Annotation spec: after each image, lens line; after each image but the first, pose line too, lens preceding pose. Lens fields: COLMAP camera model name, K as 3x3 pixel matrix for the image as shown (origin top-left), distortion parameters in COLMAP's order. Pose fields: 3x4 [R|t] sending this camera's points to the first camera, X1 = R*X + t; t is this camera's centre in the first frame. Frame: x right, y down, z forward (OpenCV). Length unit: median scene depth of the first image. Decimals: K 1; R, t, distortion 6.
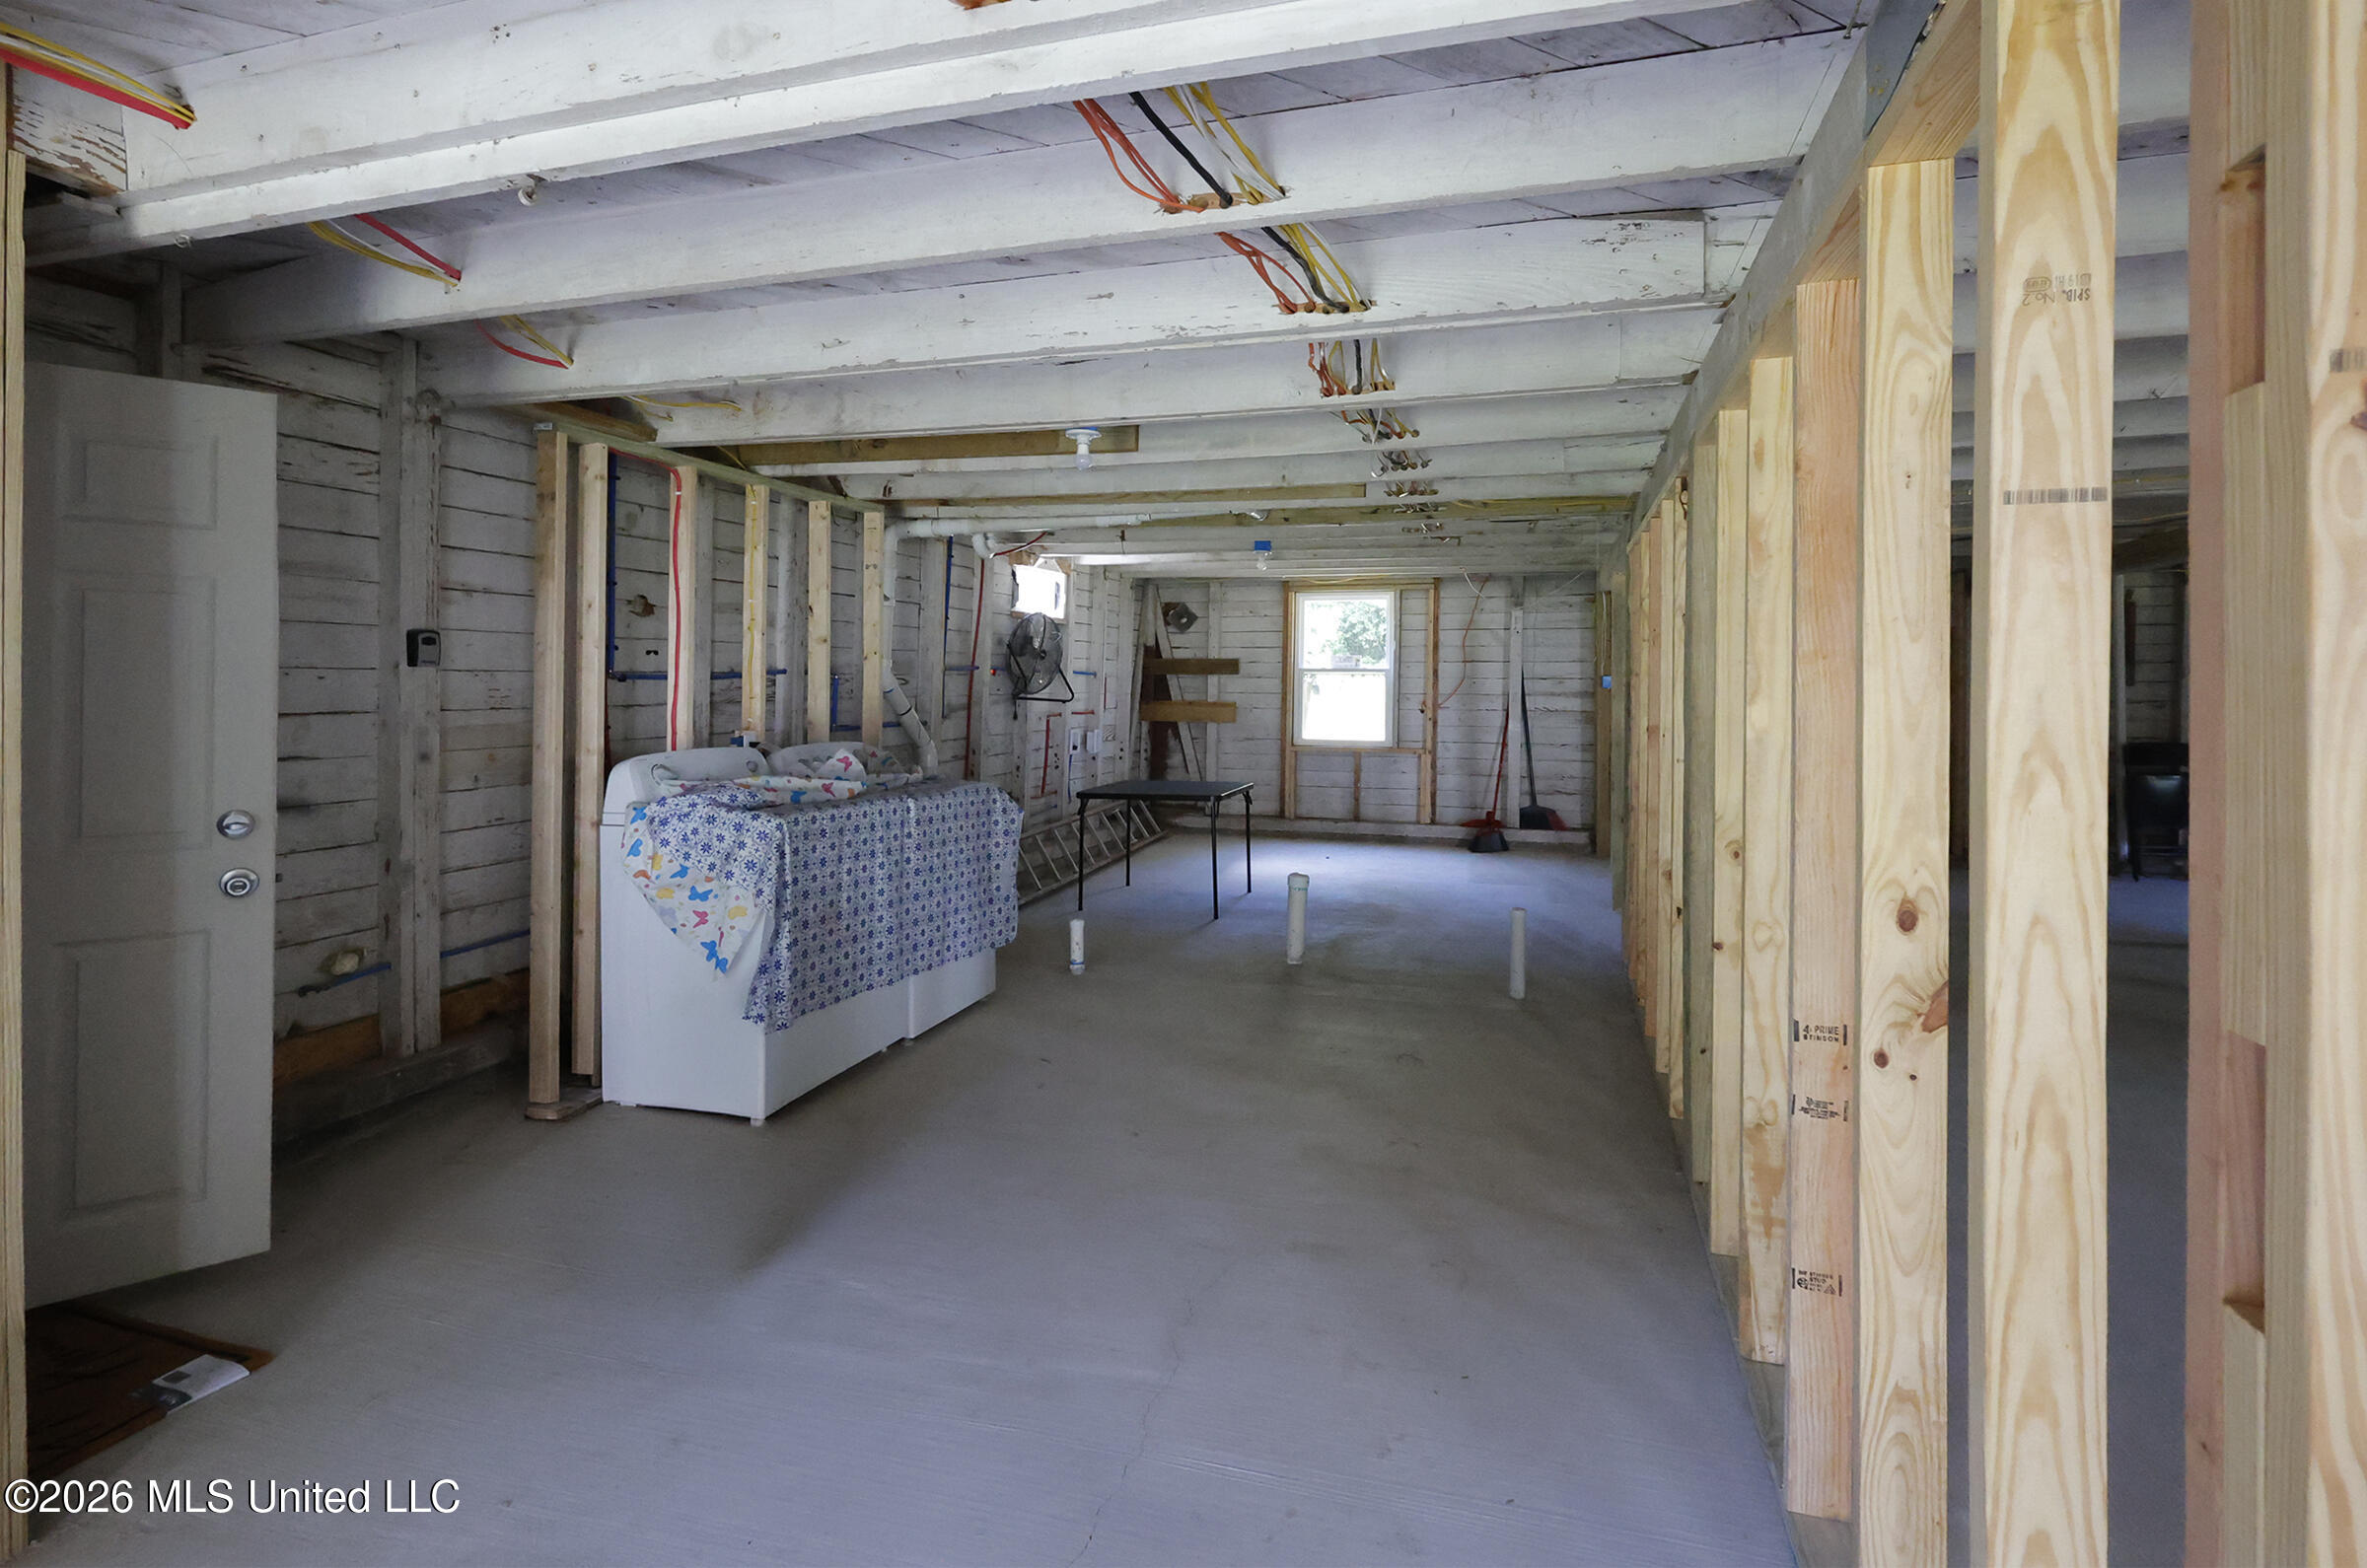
lens RADIAL K [[1052.7, 0, 1140.7], [0, 1052.7, 685.3], [0, 0, 1]] dist [-0.000831, -0.000020]
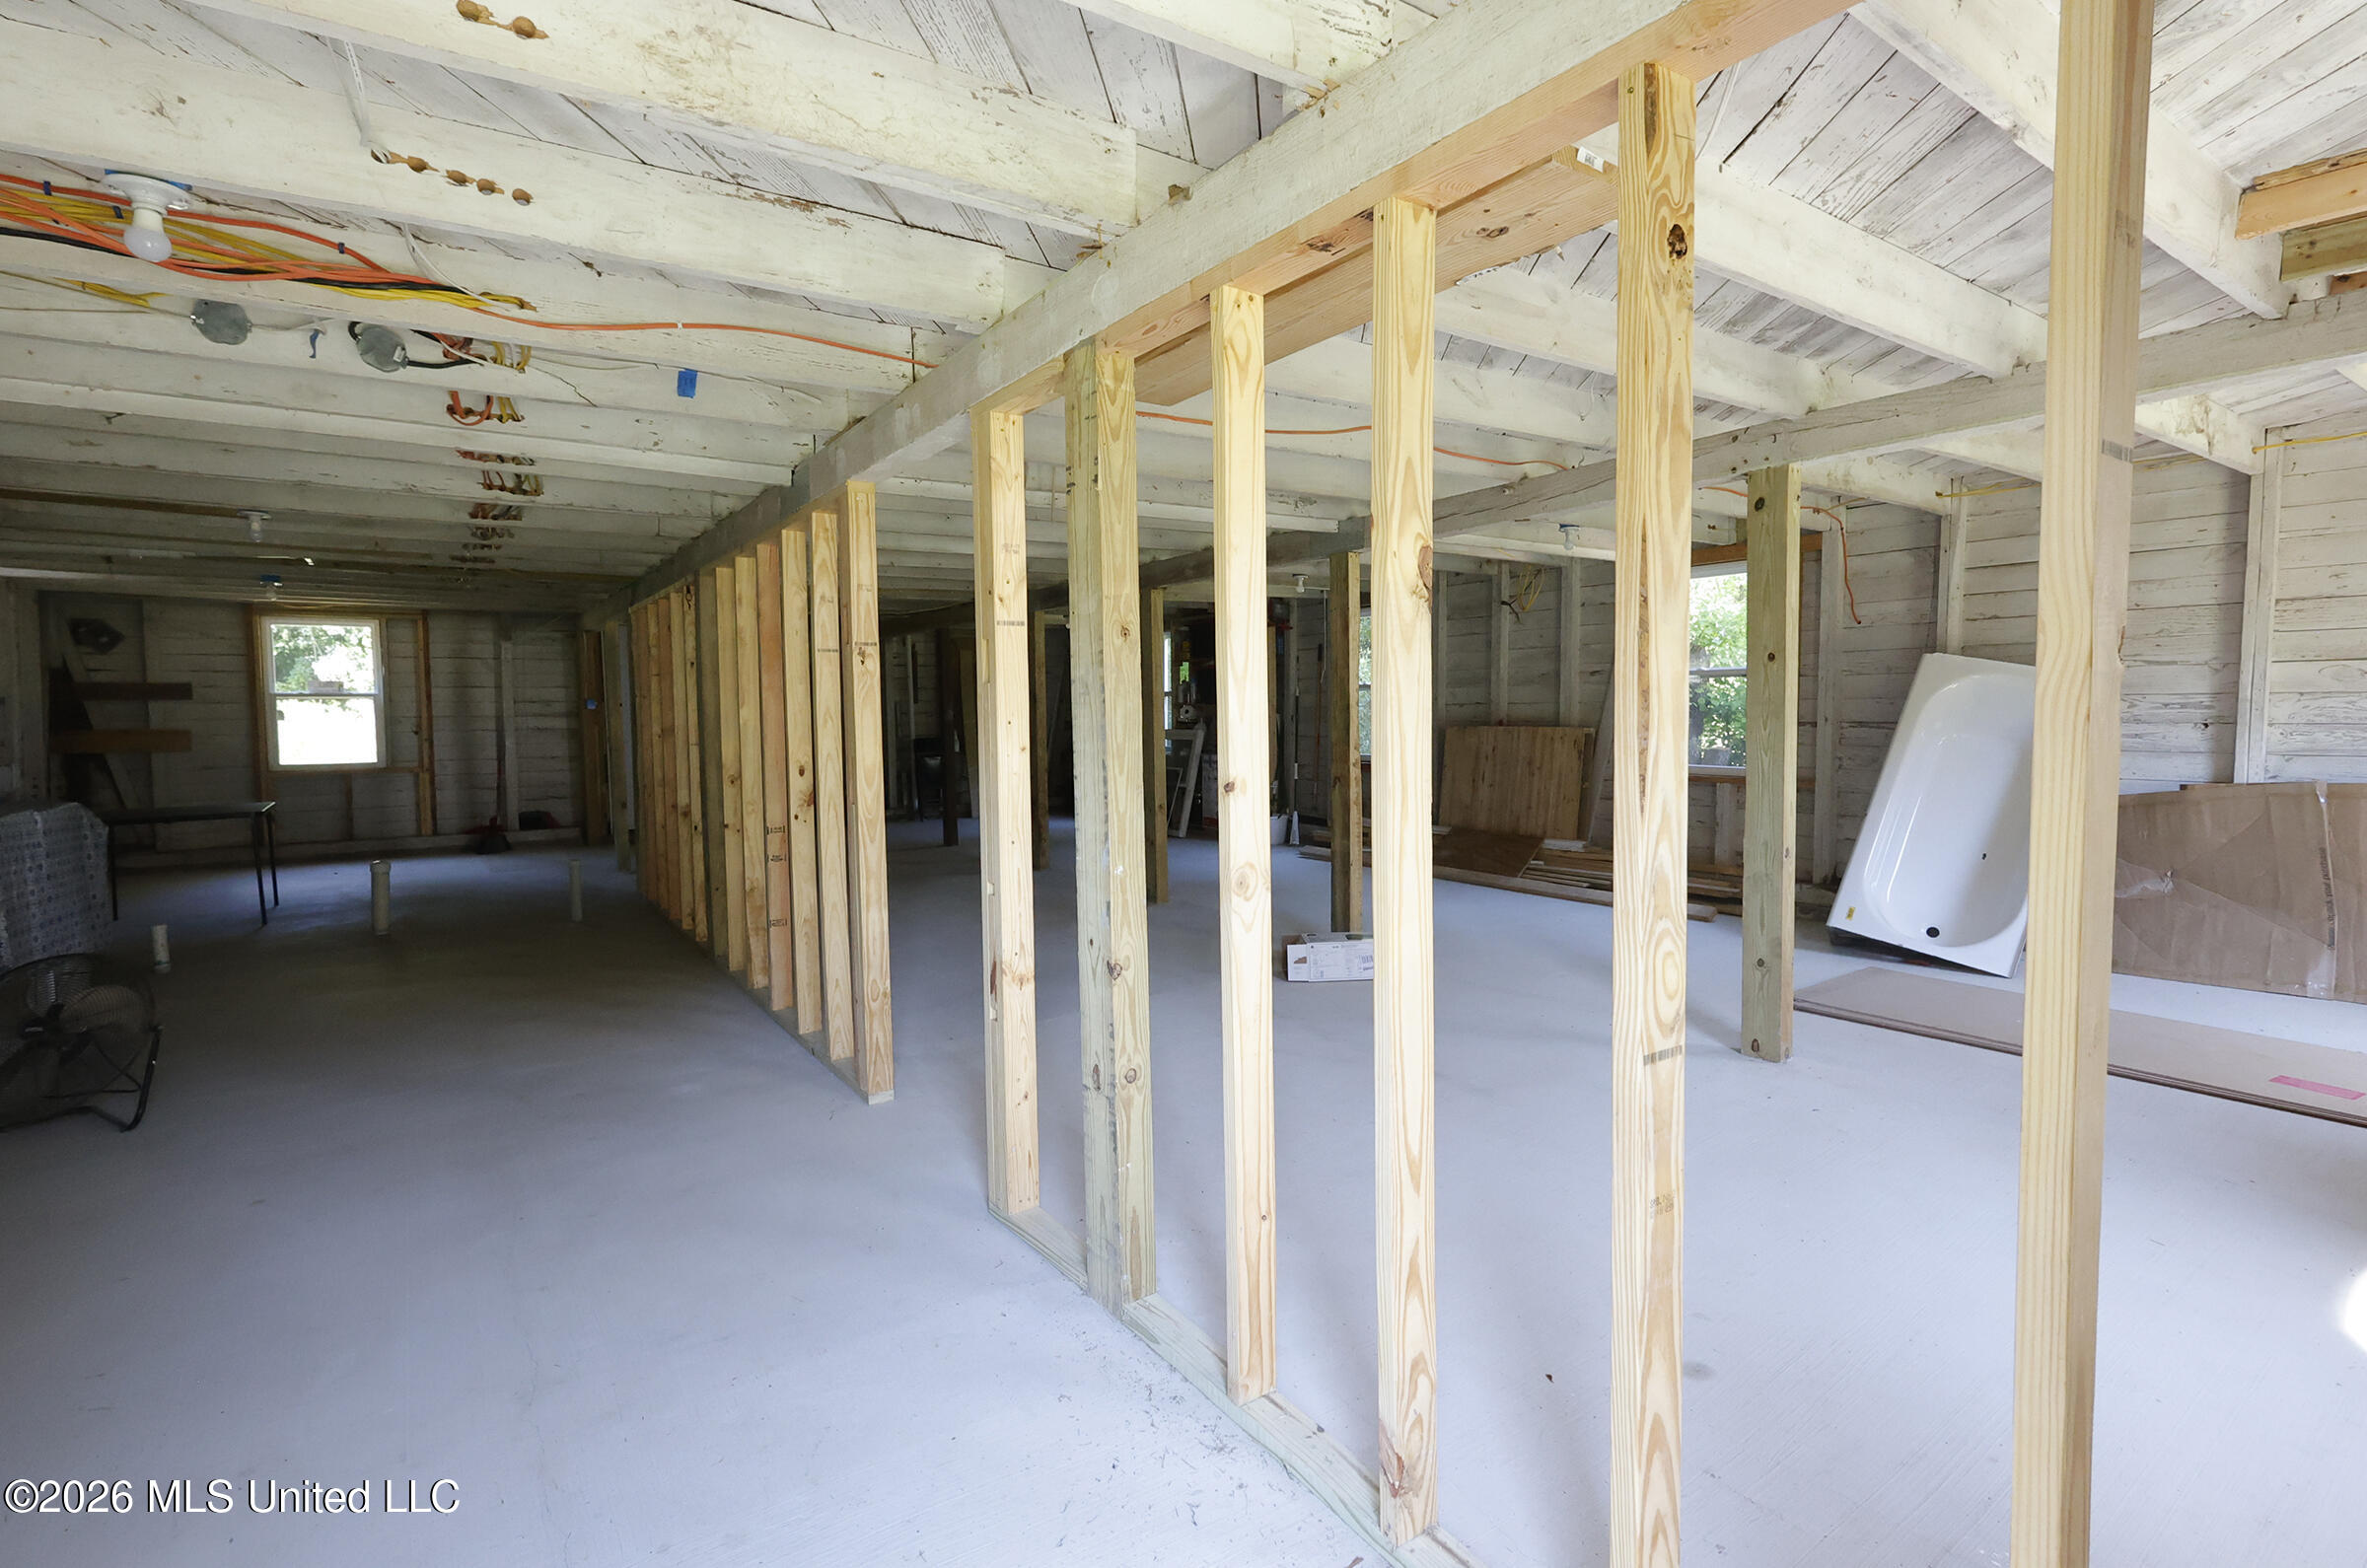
lens RADIAL K [[1151.1, 0, 1183.5], [0, 1151.1, 784.0], [0, 0, 1]] dist [0.000465, -0.000439]
pose [[0.578486, -0.065907, 0.813026, -0.244855], [0.014792, 0.997414, 0.070329, 0.005442], [-0.815558, -0.028658, 0.577965, -0.333269]]
